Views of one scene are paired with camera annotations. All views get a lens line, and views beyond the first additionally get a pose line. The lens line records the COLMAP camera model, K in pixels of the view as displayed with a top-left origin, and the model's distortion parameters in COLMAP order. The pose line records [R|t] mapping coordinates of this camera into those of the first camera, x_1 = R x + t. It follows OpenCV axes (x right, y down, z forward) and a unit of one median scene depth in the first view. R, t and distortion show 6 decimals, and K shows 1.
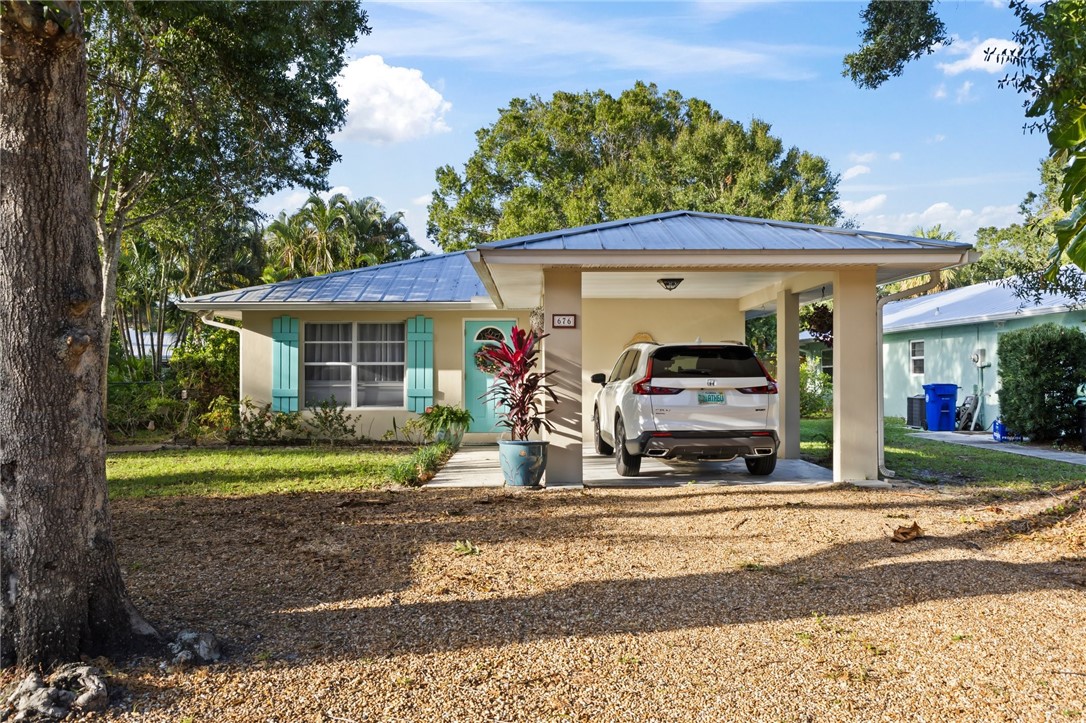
lens RADIAL K [[887.6, 0, 545.3], [0, 887.6, 359.3], [0, 0, 1]] dist [-0.005104, 0.000186]
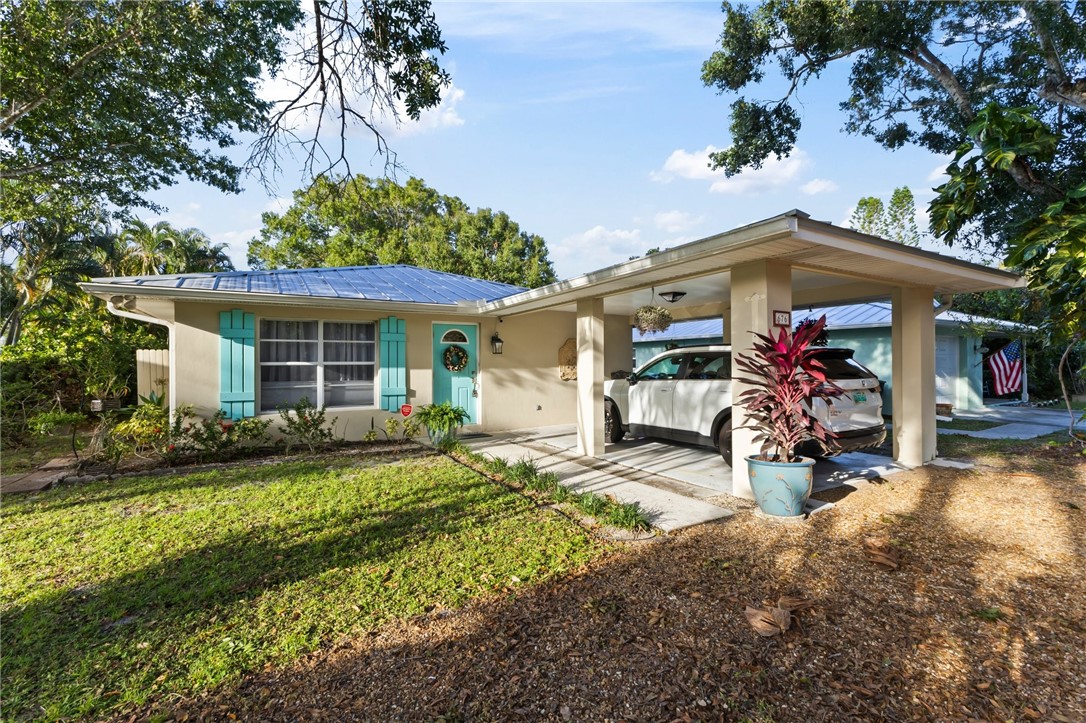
lens RADIAL K [[463.2, 0, 539.8], [0, 463.2, 367.2], [0, 0, 1]] dist [0.000297, -0.000294]
pose [[0.858946, -0.006816, 0.512020, -0.268045], [-0.002346, 0.999849, 0.017246, -0.000387], [-0.512060, -0.016014, 0.858800, 0.443435]]
